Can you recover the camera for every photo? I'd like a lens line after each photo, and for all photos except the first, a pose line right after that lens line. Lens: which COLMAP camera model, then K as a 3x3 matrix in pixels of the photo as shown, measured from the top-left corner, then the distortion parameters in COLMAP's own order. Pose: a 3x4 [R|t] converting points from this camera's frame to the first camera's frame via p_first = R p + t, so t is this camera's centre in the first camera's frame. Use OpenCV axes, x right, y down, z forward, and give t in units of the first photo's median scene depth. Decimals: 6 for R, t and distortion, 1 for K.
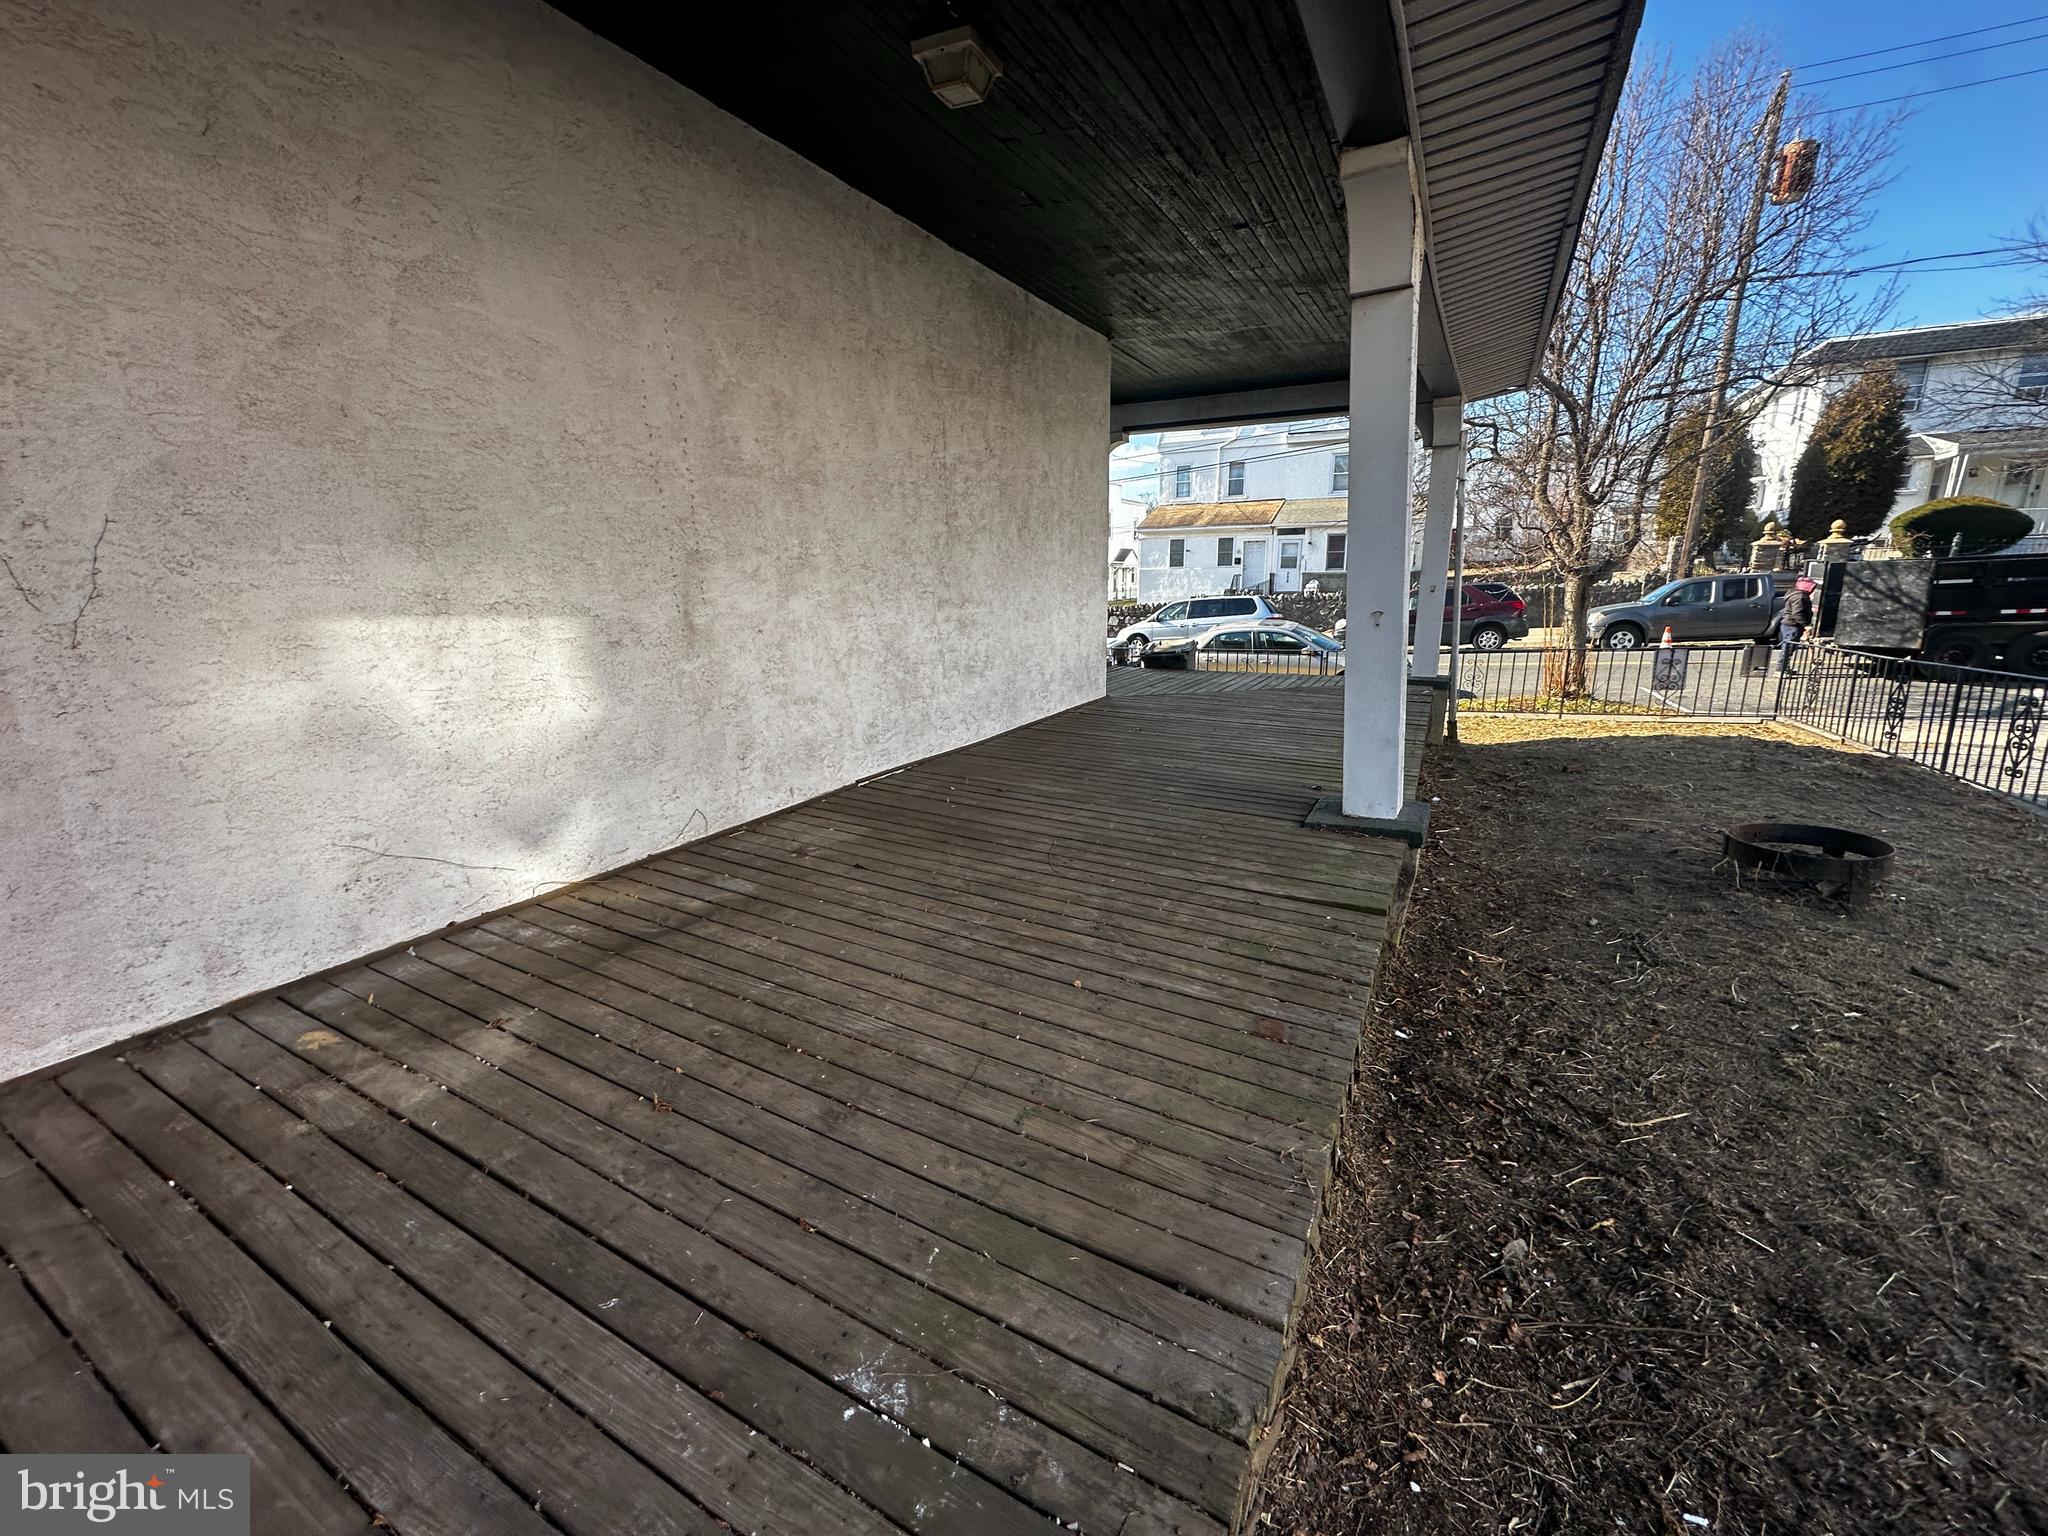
lens RADIAL K [[811.8, 0, 1025.9], [0, 811.8, 769.4], [0, 0, 1]] dist [-0.001536, -0.000153]
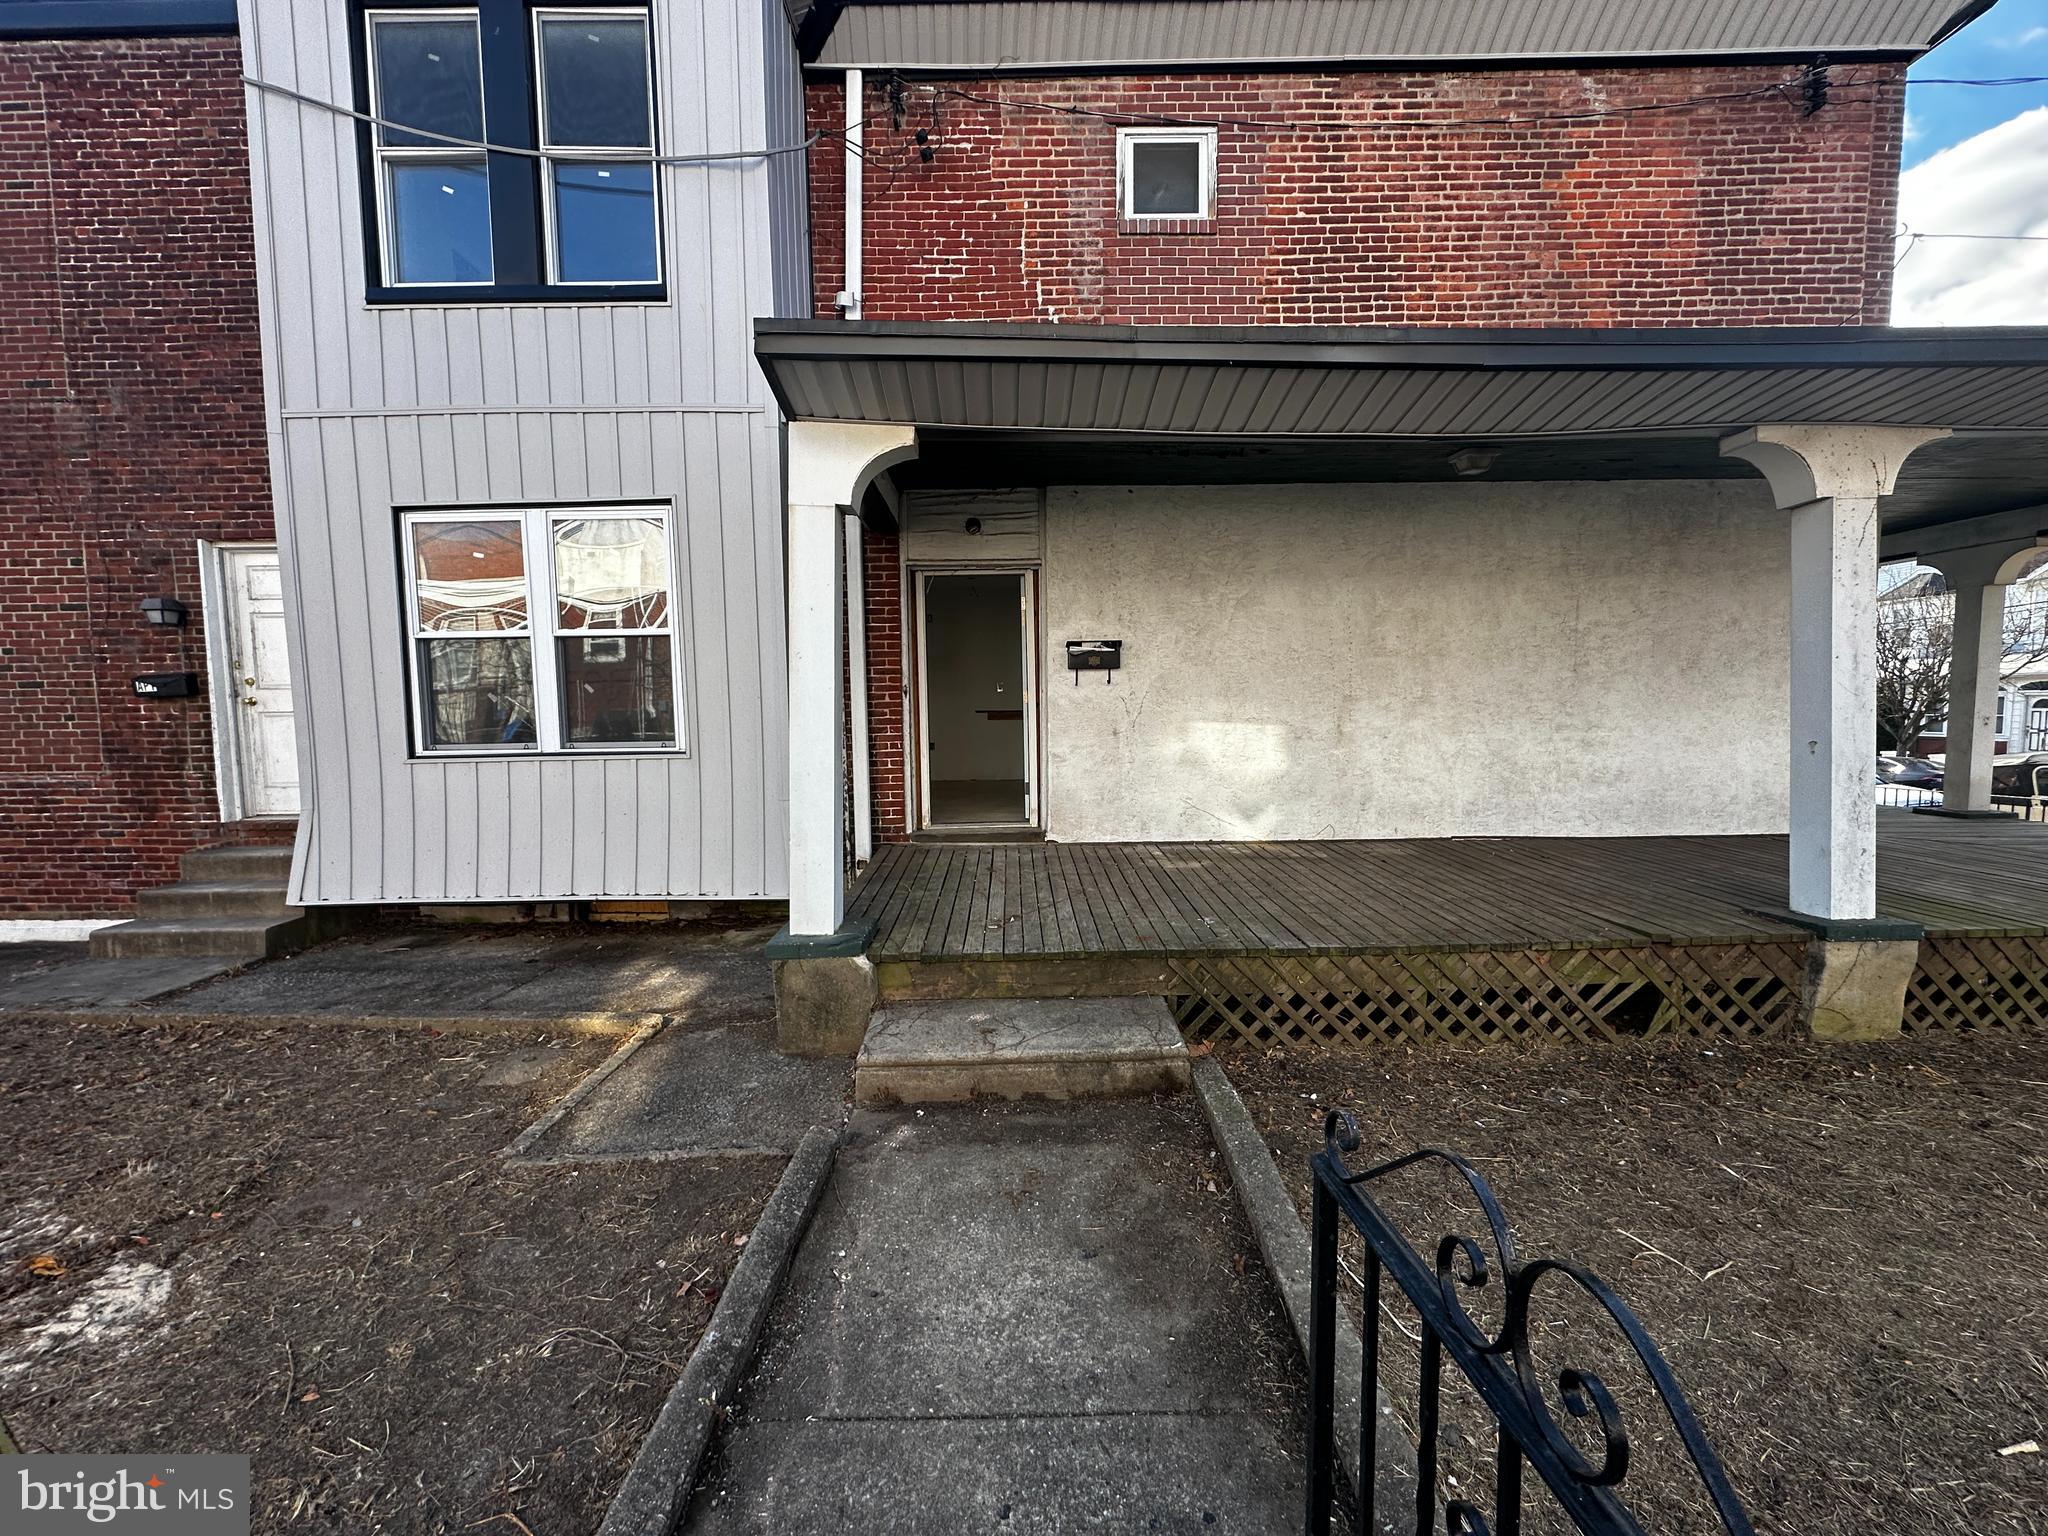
lens RADIAL K [[811.8, 0, 1022.8], [0, 811.8, 763.4], [0, 0, 1]] dist [-0.001536, -0.000153]
pose [[0.481007, 0.068771, -0.874015, 0.899154], [-0.203775, 0.978386, -0.035162, 0.119836], [0.852706, 0.195016, 0.484625, -0.580431]]
